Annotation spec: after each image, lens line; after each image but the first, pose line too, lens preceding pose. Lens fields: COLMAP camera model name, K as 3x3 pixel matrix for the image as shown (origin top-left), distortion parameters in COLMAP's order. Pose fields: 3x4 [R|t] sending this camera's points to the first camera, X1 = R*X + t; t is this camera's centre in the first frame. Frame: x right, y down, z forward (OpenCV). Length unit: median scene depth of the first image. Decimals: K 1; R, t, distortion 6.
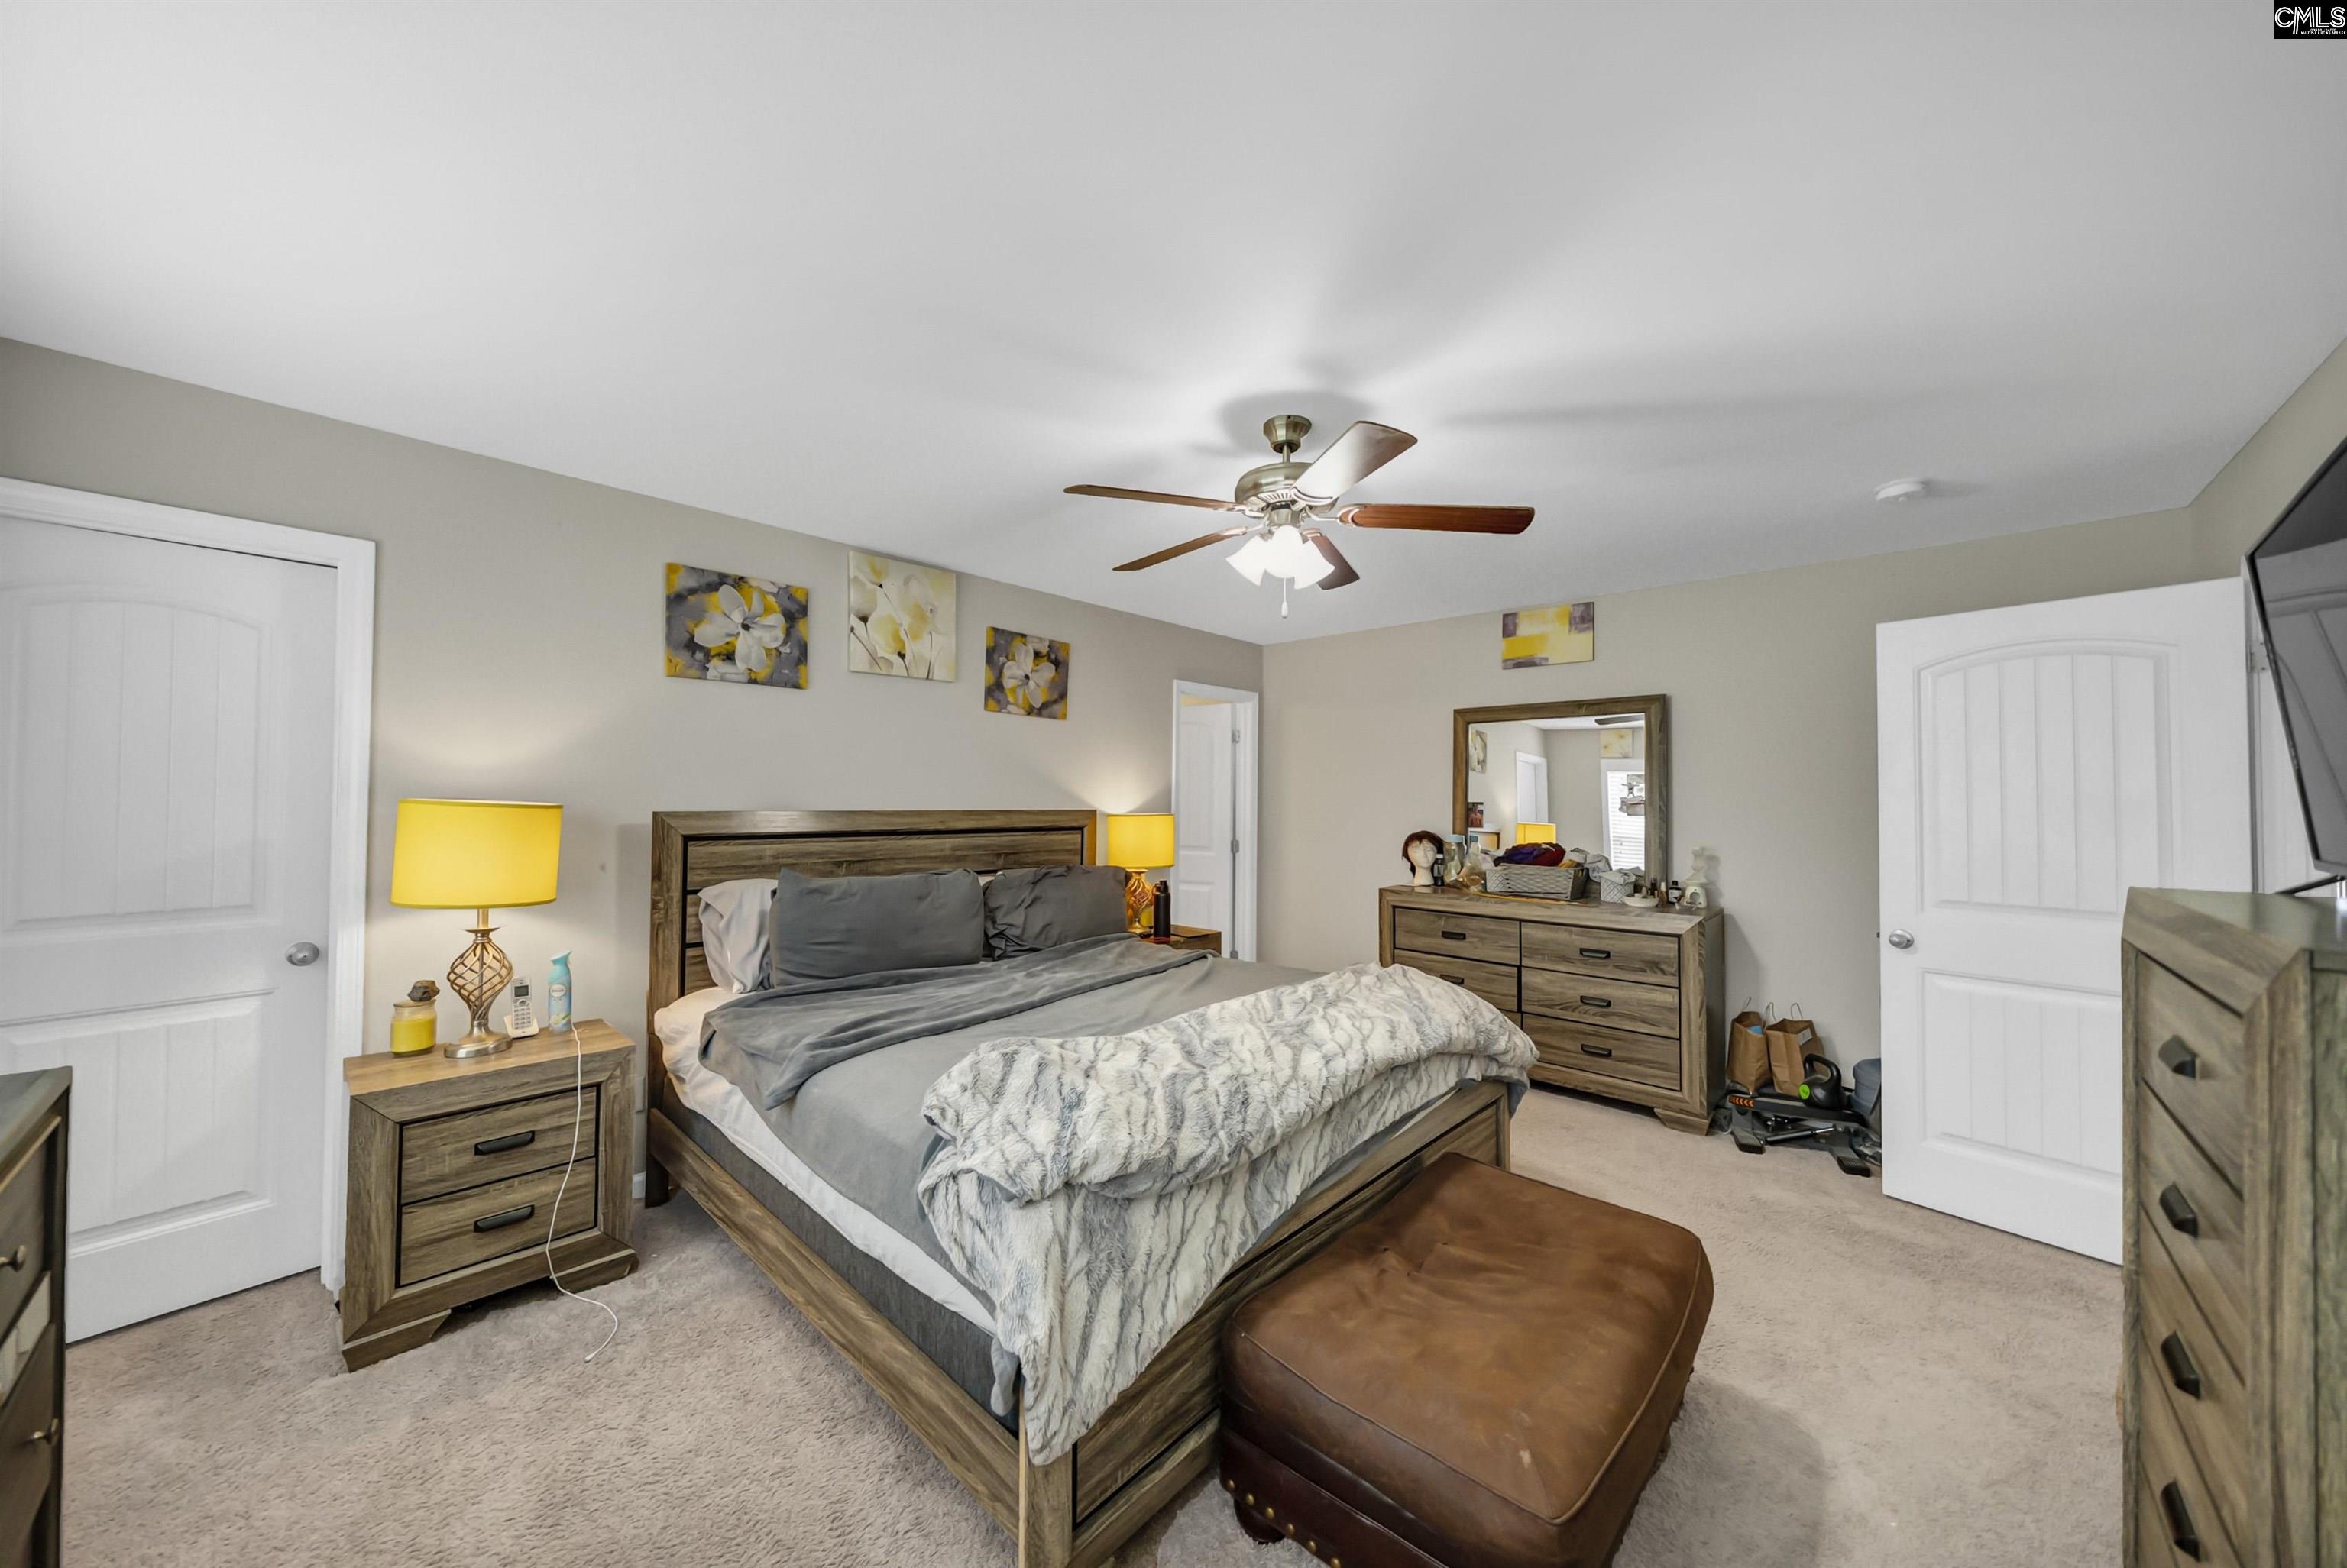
lens RADIAL K [[799.1, 0, 1173.5], [0, 799.1, 784.0], [0, 0, 1]] dist [-0.000443, -0.000056]
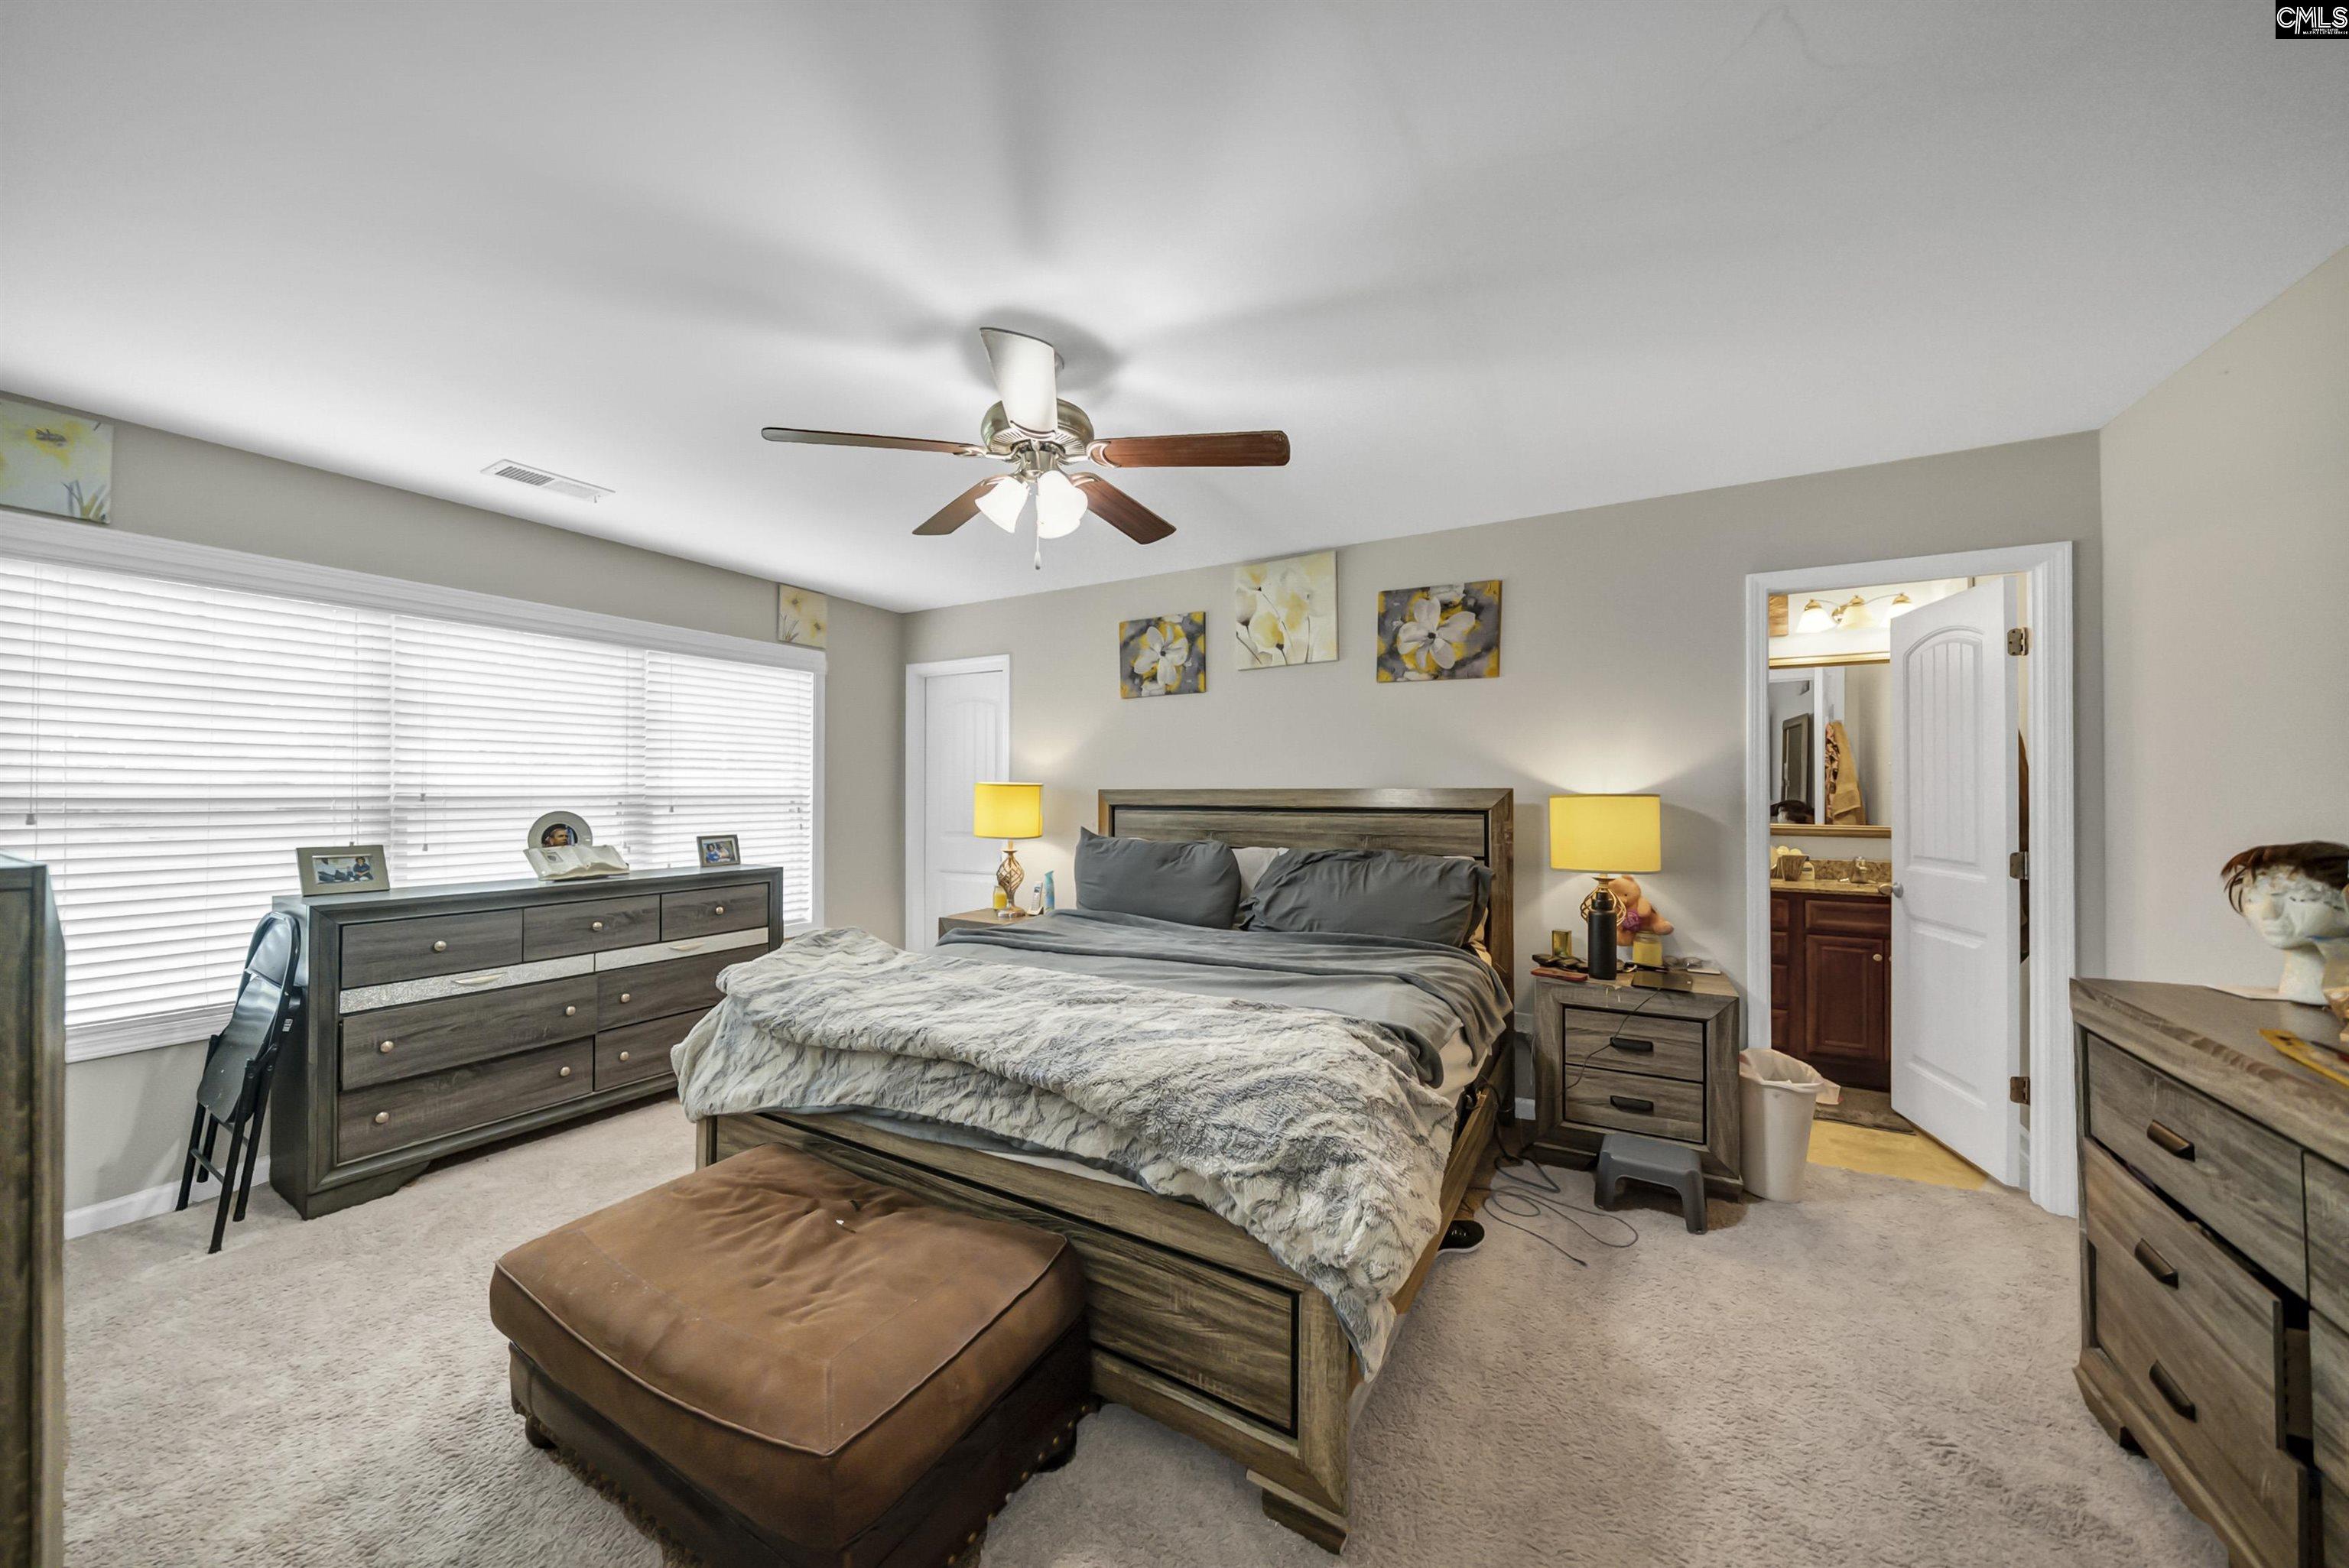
lens RADIAL K [[819.1, 0, 1163.9], [0, 819.1, 785.9], [0, 0, 1]] dist [-0.003143, -0.000223]
pose [[0.224196, -0.016081, -0.974411, 0.734393], [0.020881, 0.999714, -0.011695, 0.039643], [0.974320, -0.017725, 0.224468, 0.618754]]
